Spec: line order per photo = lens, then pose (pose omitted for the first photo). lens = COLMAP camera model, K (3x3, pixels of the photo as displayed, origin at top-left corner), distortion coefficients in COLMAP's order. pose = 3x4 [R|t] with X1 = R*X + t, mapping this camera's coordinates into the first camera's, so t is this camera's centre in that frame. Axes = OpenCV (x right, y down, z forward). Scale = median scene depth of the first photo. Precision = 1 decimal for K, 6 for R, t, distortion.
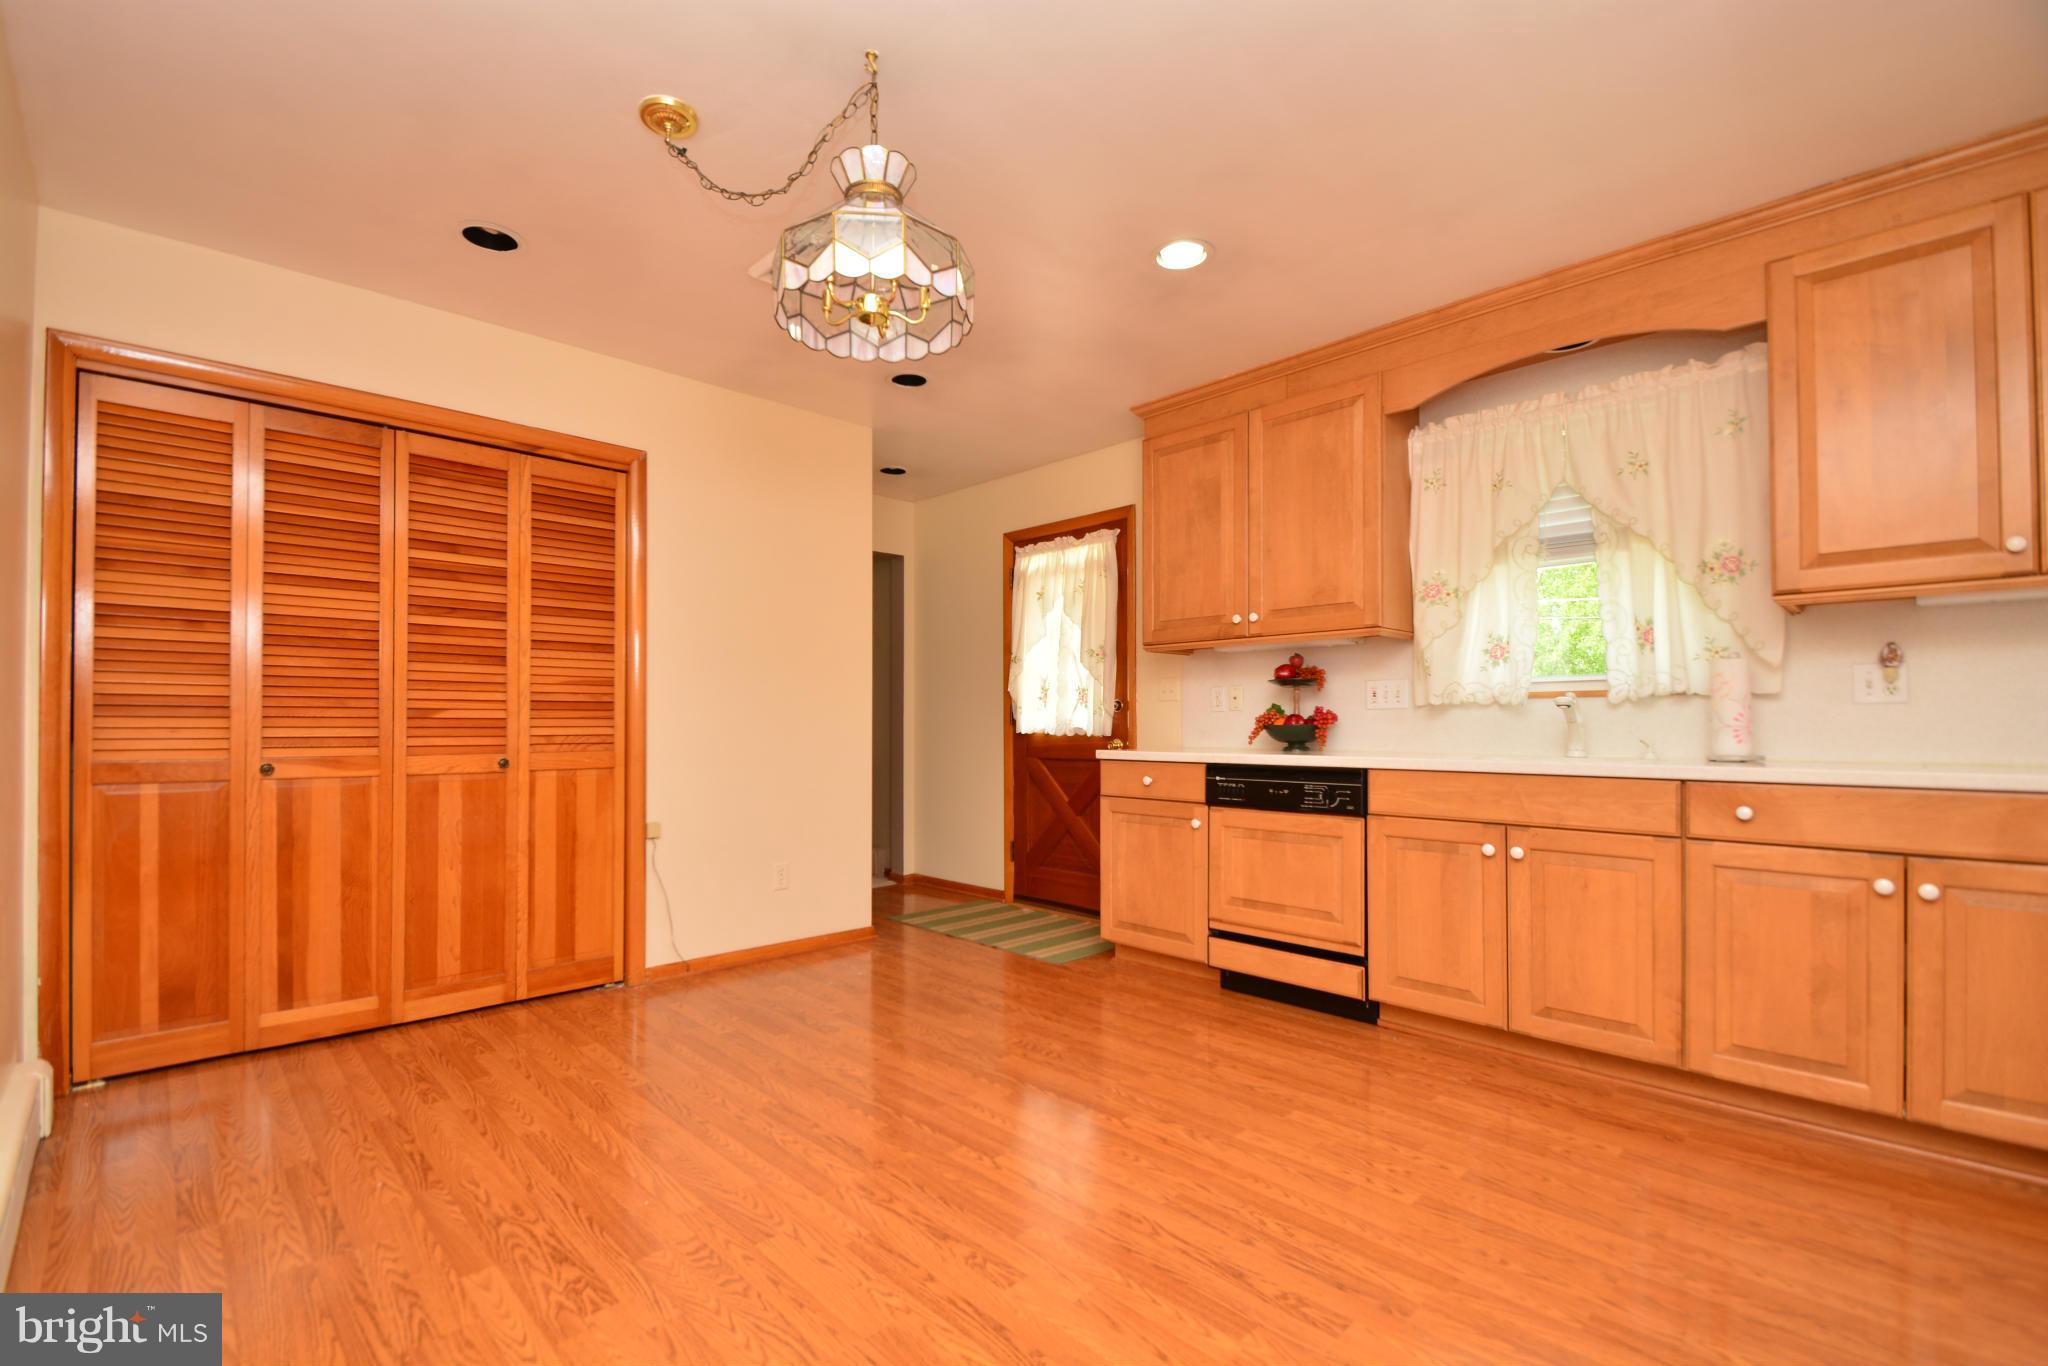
lens RADIAL K [[914.5, 0, 984.5], [0, 914.5, 715.4], [0, 0, 1]] dist [-0.011269, -0.000346]
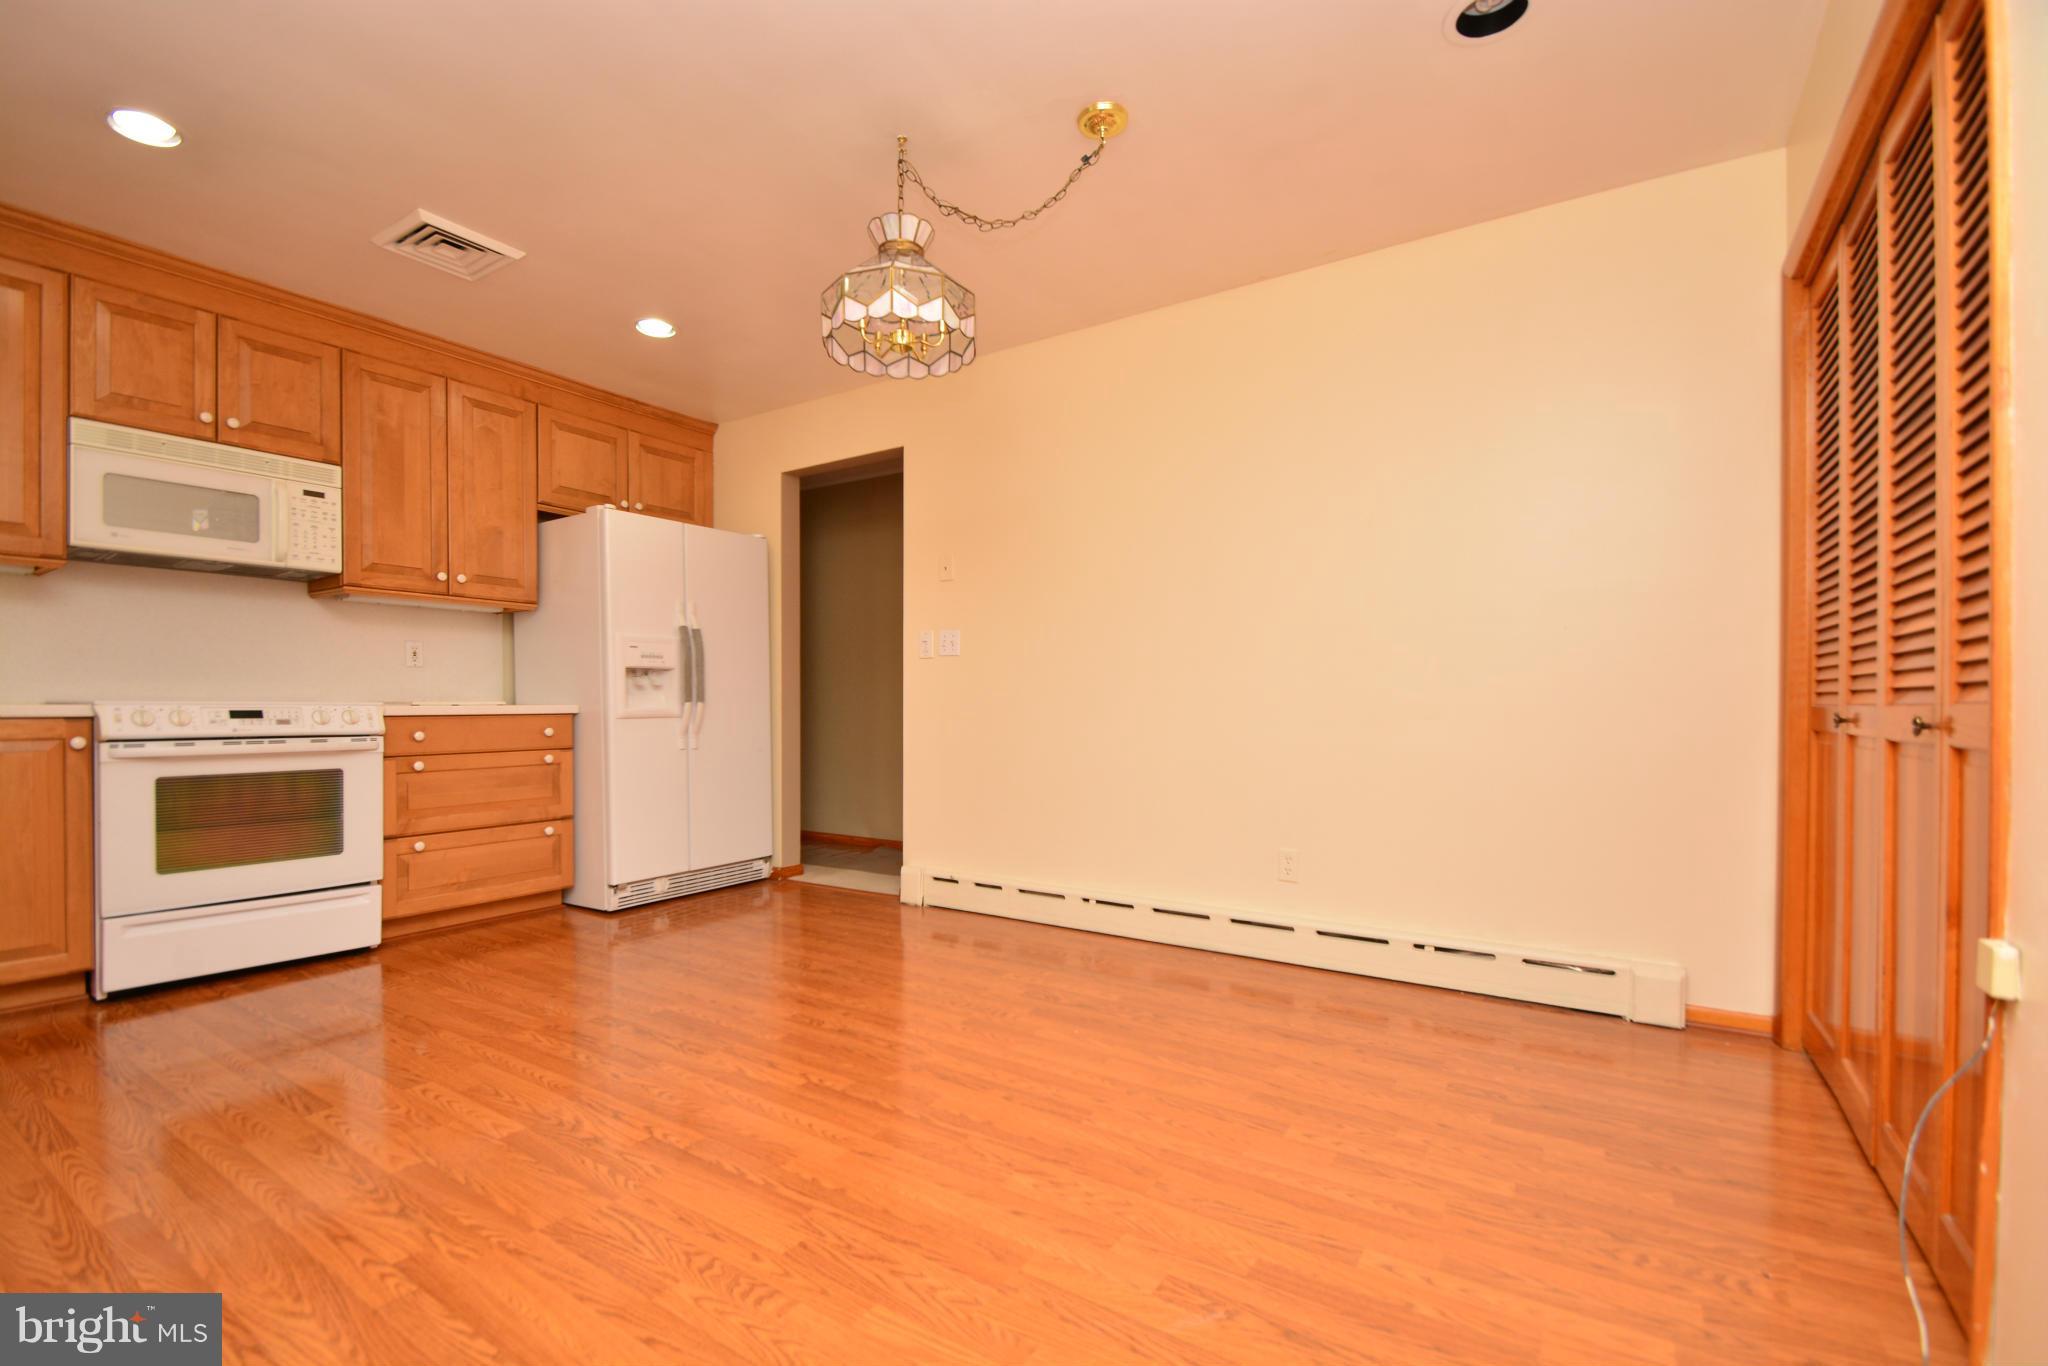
lens RADIAL K [[876.8, 0, 1021.1], [0, 876.8, 706.8], [0, 0, 1]] dist [-0.016522, -0.000474]
pose [[-0.964316, -0.001466, -0.264749, 0.030863], [0.000587, 0.999970, -0.007673, 0.053414], [0.264752, -0.007555, -0.964287, 1.581429]]
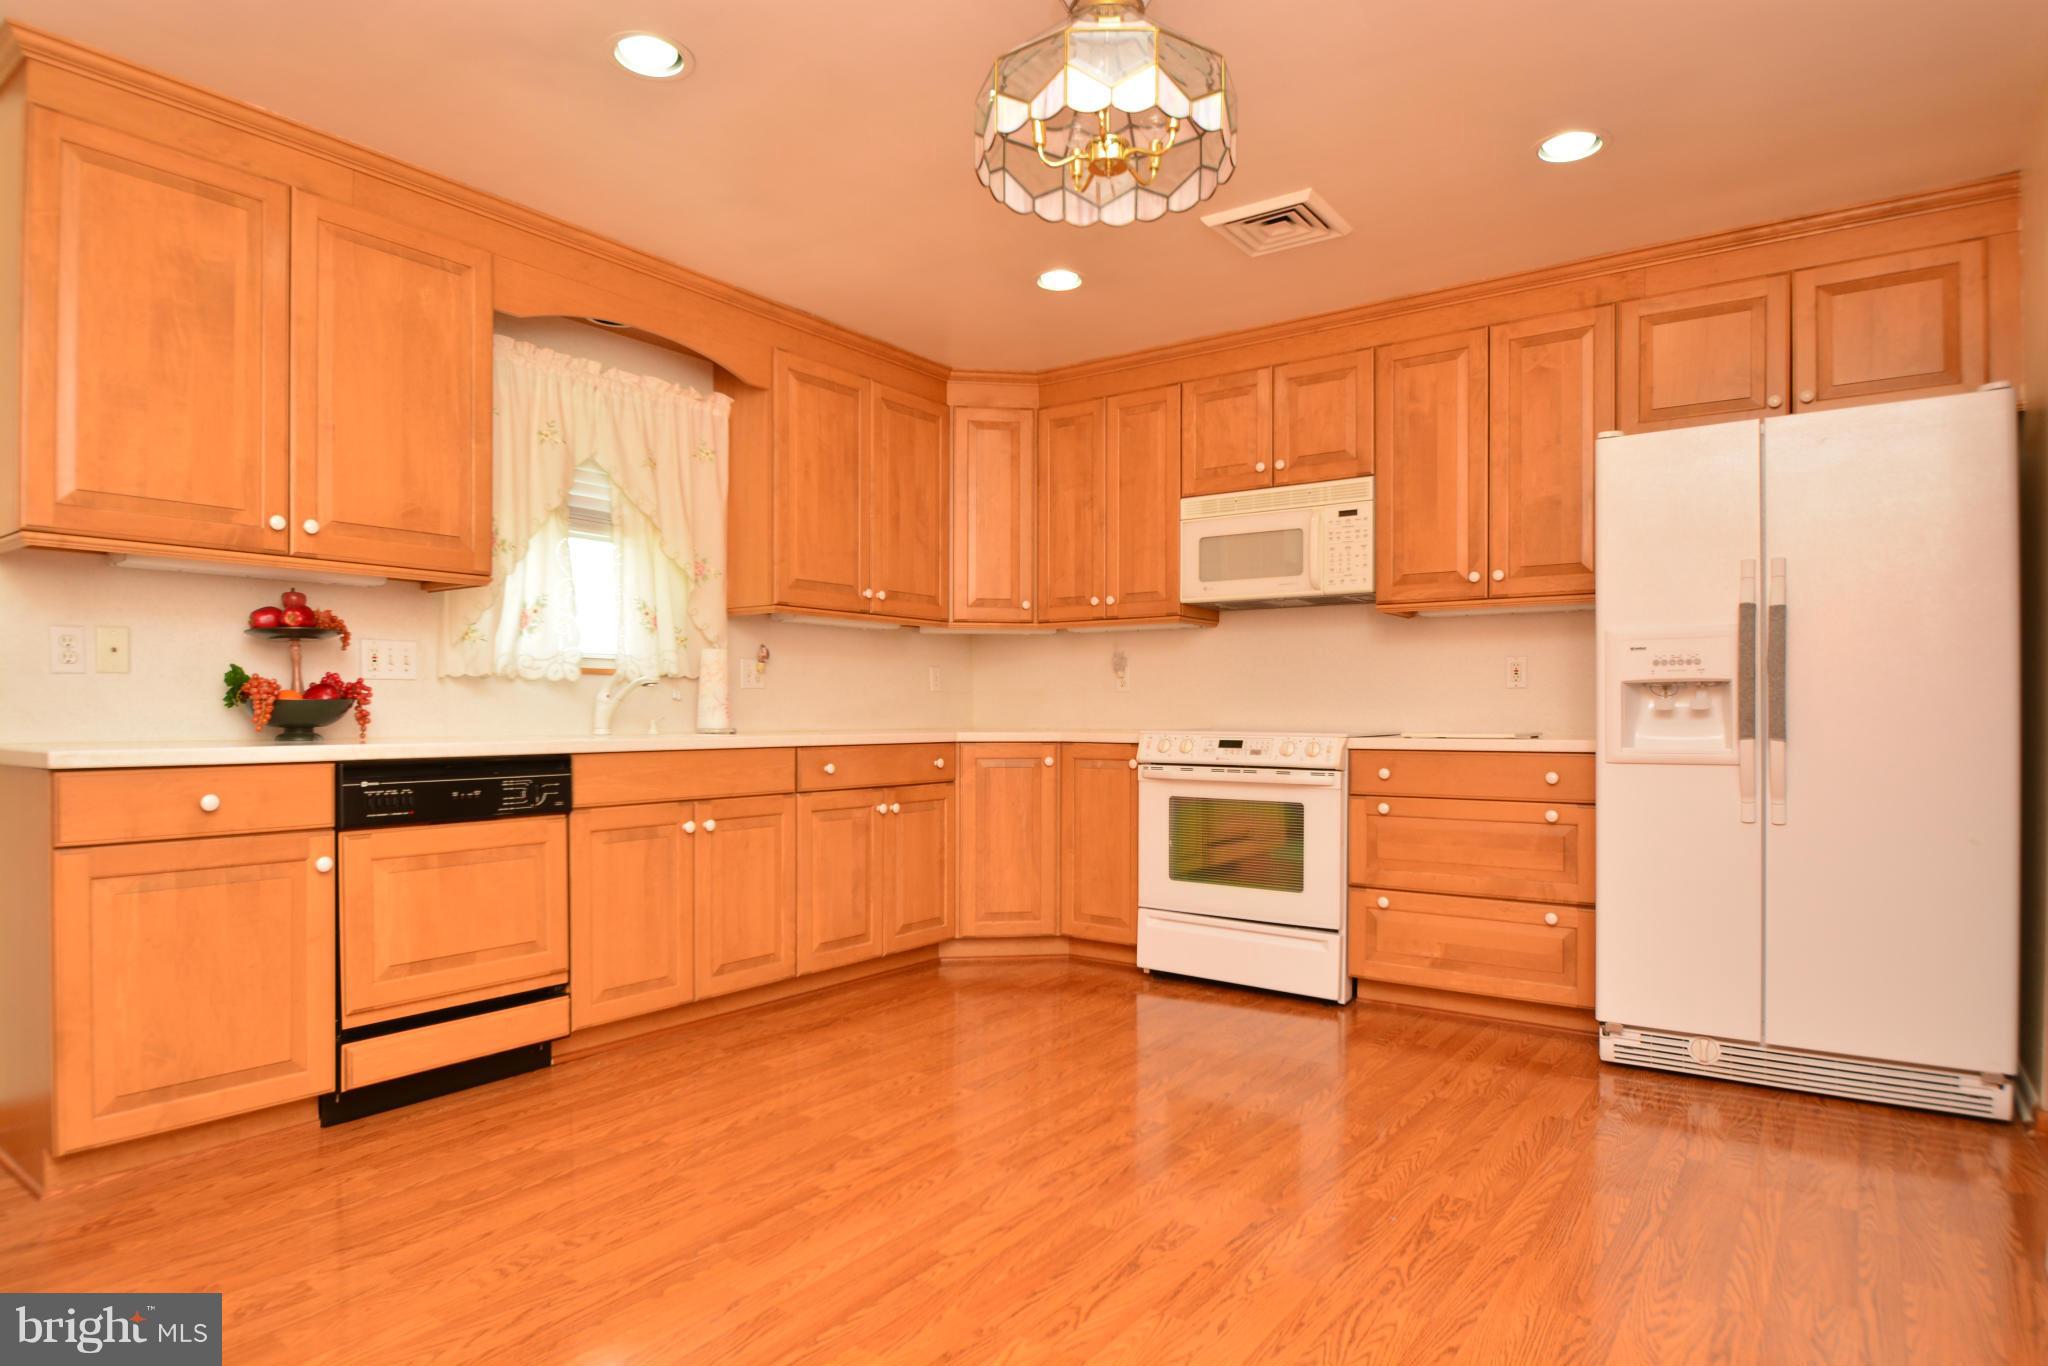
lens RADIAL K [[1168.6, 0, 1016.5], [0, 1168.6, 712.0], [0, 0, 1]] dist [-0.017807, 0.000320]
pose [[-0.208583, -0.002015, 0.978003, -0.761801], [-0.013169, 0.999913, -0.000748, 0.017156], [-0.977916, -0.013036, -0.208592, 0.903577]]
